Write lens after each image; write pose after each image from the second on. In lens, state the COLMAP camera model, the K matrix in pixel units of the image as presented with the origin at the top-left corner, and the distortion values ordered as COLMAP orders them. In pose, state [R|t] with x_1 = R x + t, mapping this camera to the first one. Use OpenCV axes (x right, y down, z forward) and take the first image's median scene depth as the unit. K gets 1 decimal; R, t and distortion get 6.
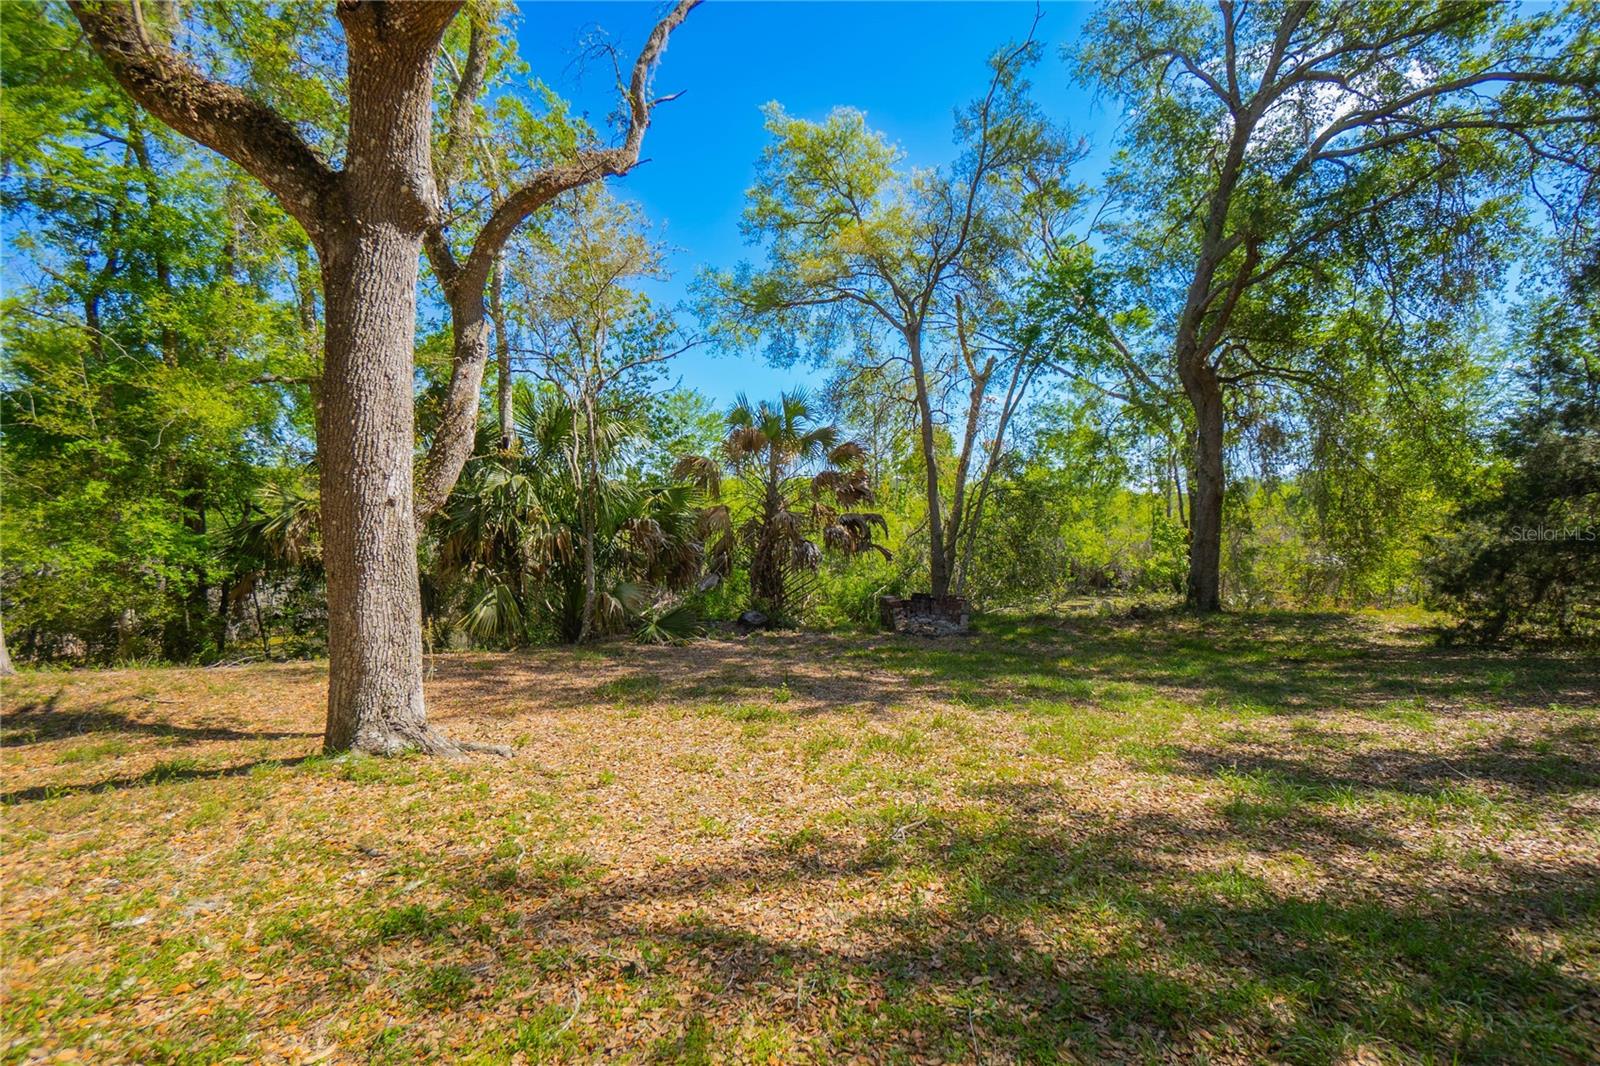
lens RADIAL K [[791.4, 0, 791.0], [0, 791.4, 540.8], [0, 0, 1]] dist [-0.055492, 0.030070]
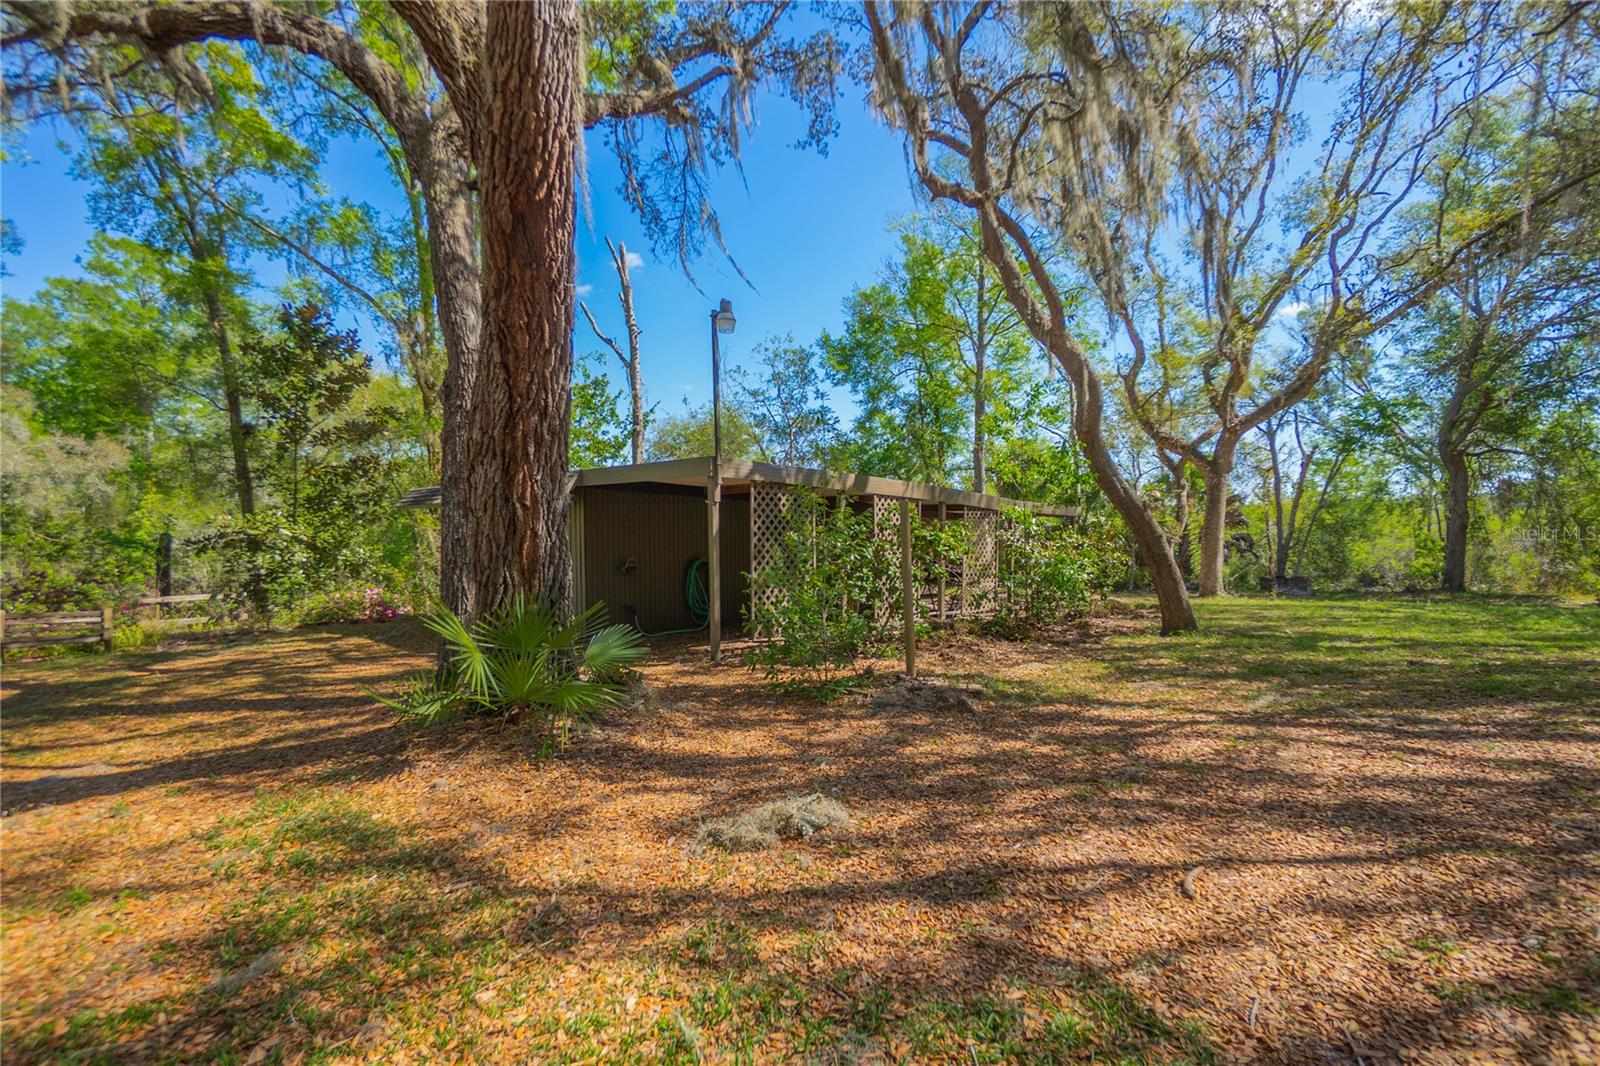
lens RADIAL K [[791.4, 0, 791.0], [0, 791.4, 540.8], [0, 0, 1]] dist [-0.055492, 0.030070]
pose [[0.971727, 0.012219, -0.235793, -0.422376], [-0.012594, 0.999921, -0.000081, -0.002835], [0.235773, 0.003048, 0.971803, -0.858771]]
